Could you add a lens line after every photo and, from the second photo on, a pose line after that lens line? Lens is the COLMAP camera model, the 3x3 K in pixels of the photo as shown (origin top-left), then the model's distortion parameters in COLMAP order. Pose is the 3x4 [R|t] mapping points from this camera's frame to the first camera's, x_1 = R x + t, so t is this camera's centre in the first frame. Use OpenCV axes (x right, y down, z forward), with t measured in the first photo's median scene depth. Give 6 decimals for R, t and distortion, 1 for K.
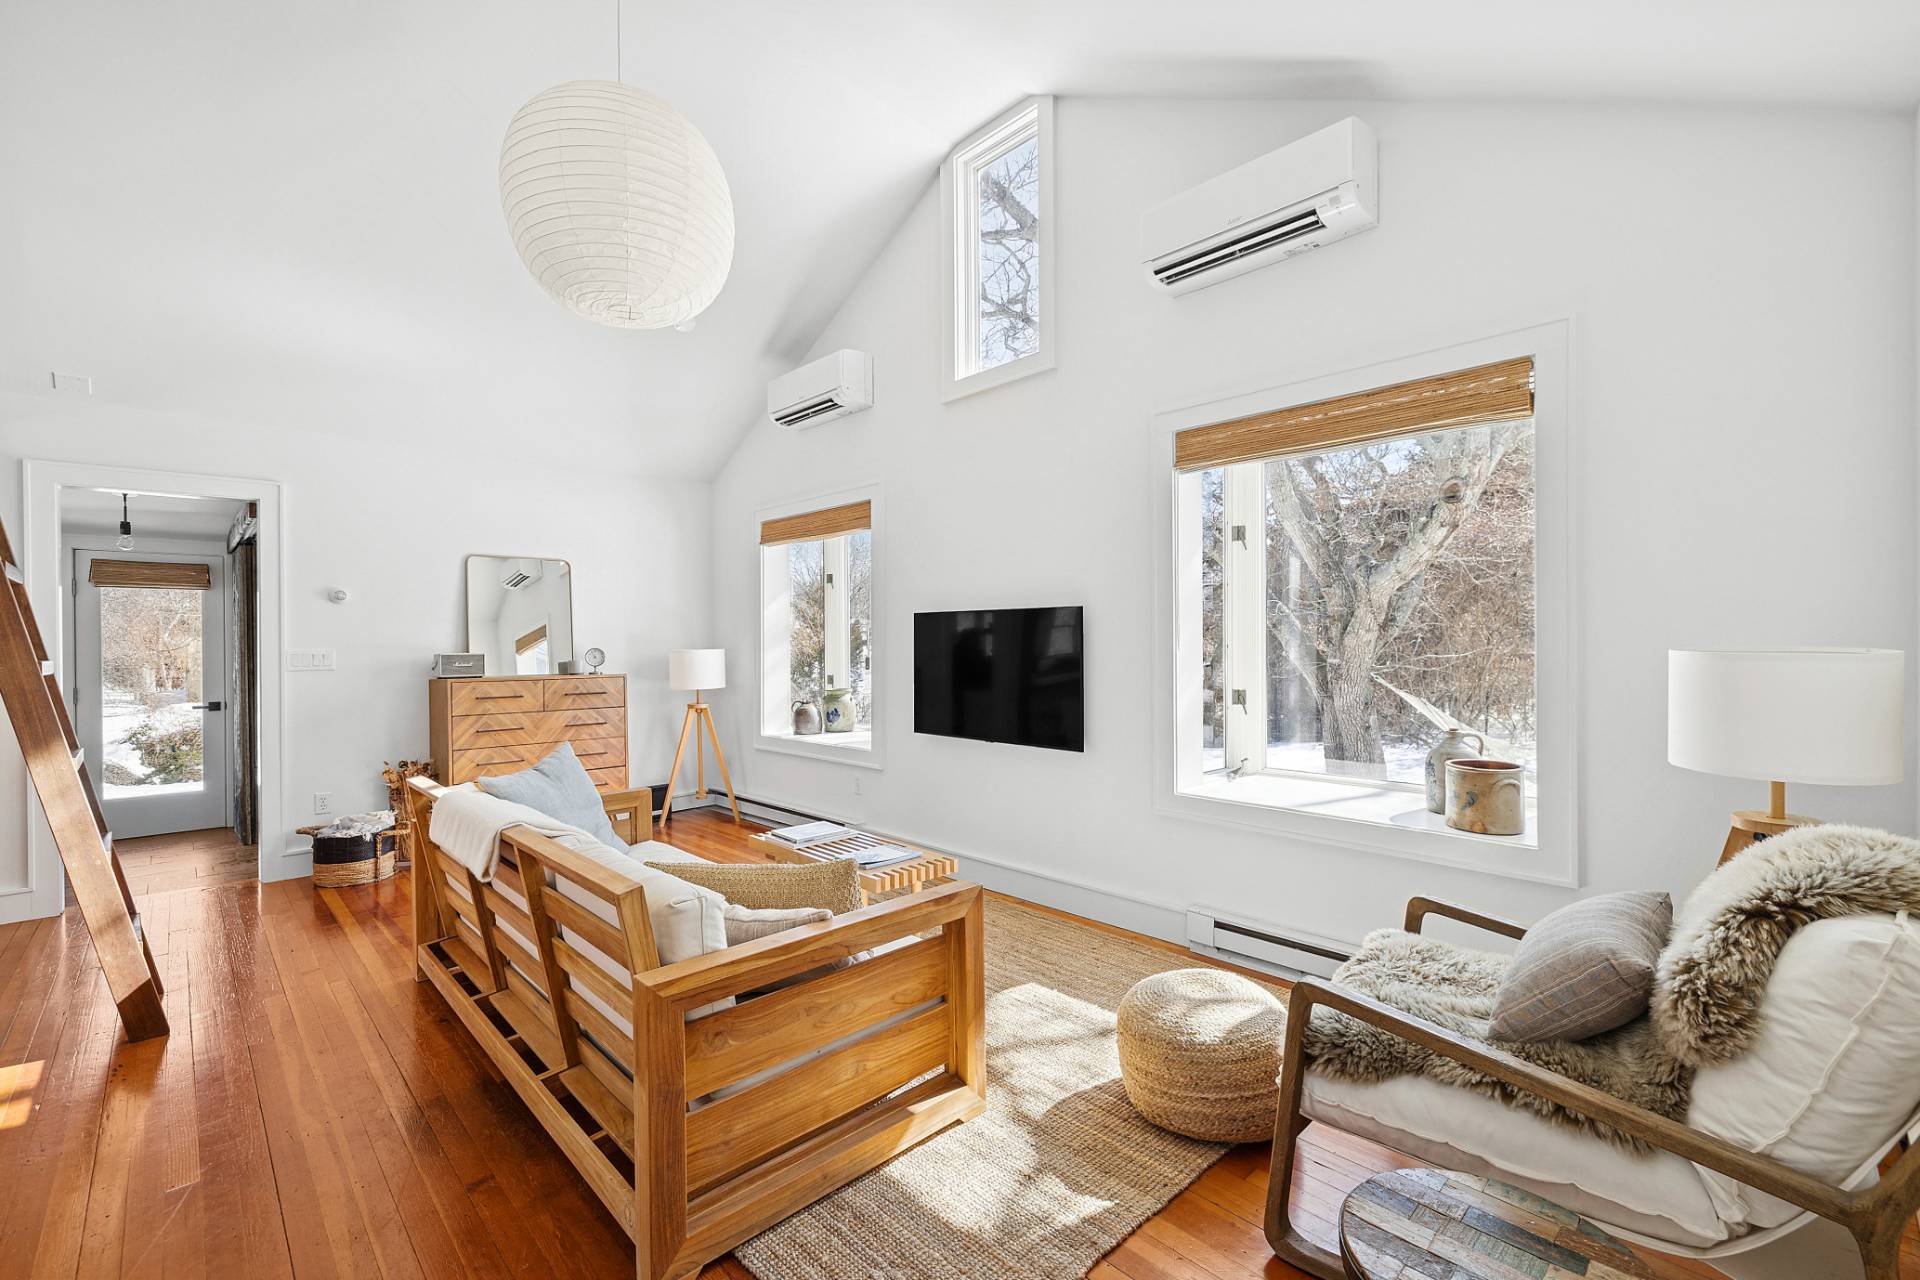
lens RADIAL K [[815.0, 0, 961.5], [0, 815.0, 634.4], [0, 0, 1]] dist [-0.001870, -0.000302]
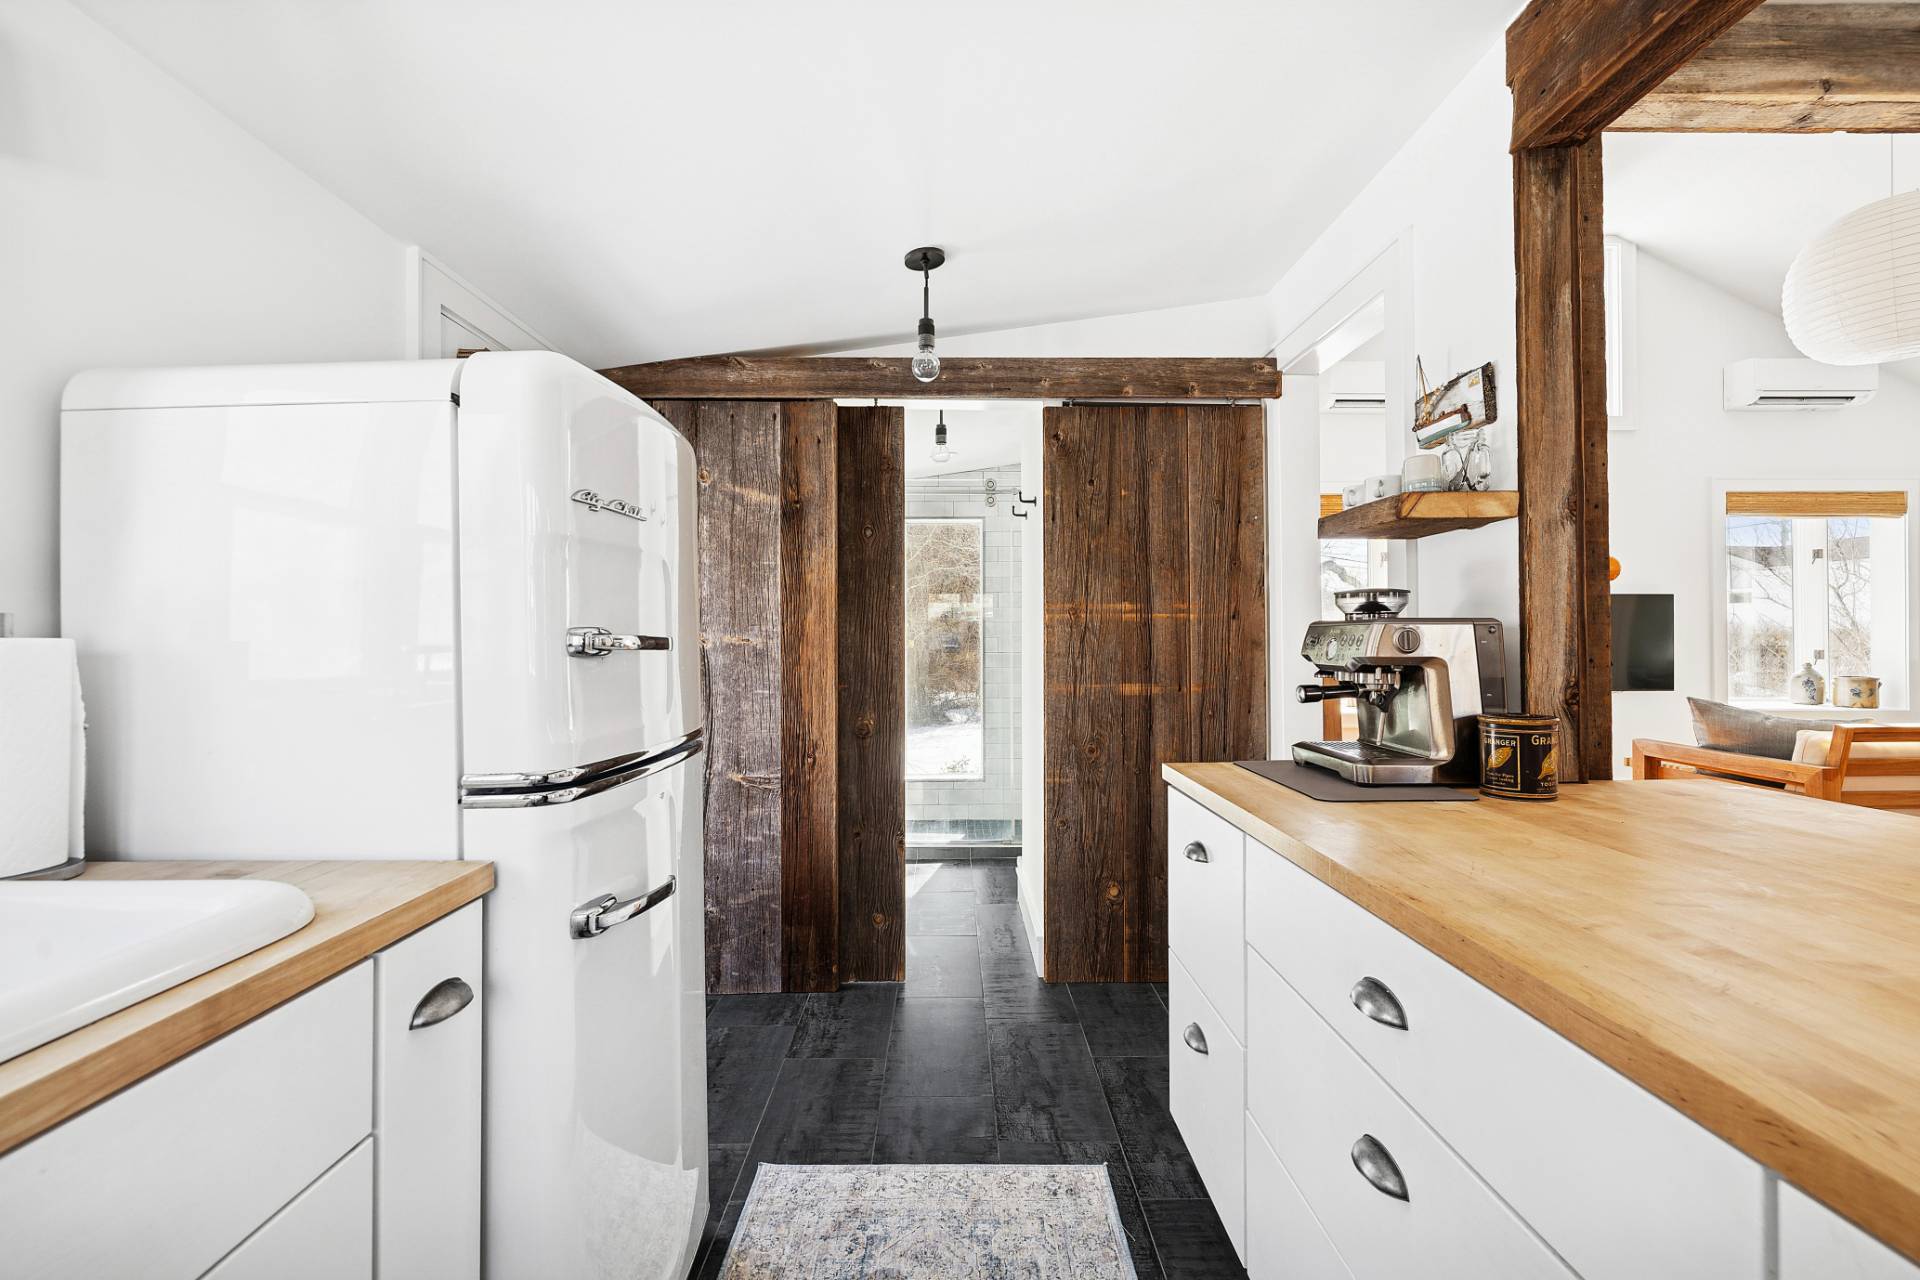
lens RADIAL K [[815.0, 0, 961.5], [0, 815.0, 634.4], [0, 0, 1]] dist [-0.001870, -0.000302]
pose [[0.689476, 0.011934, 0.724210, -2.074917], [-0.006581, 0.999926, -0.010211, 0.071601], [-0.724278, 0.002274, 0.689504, 1.019180]]
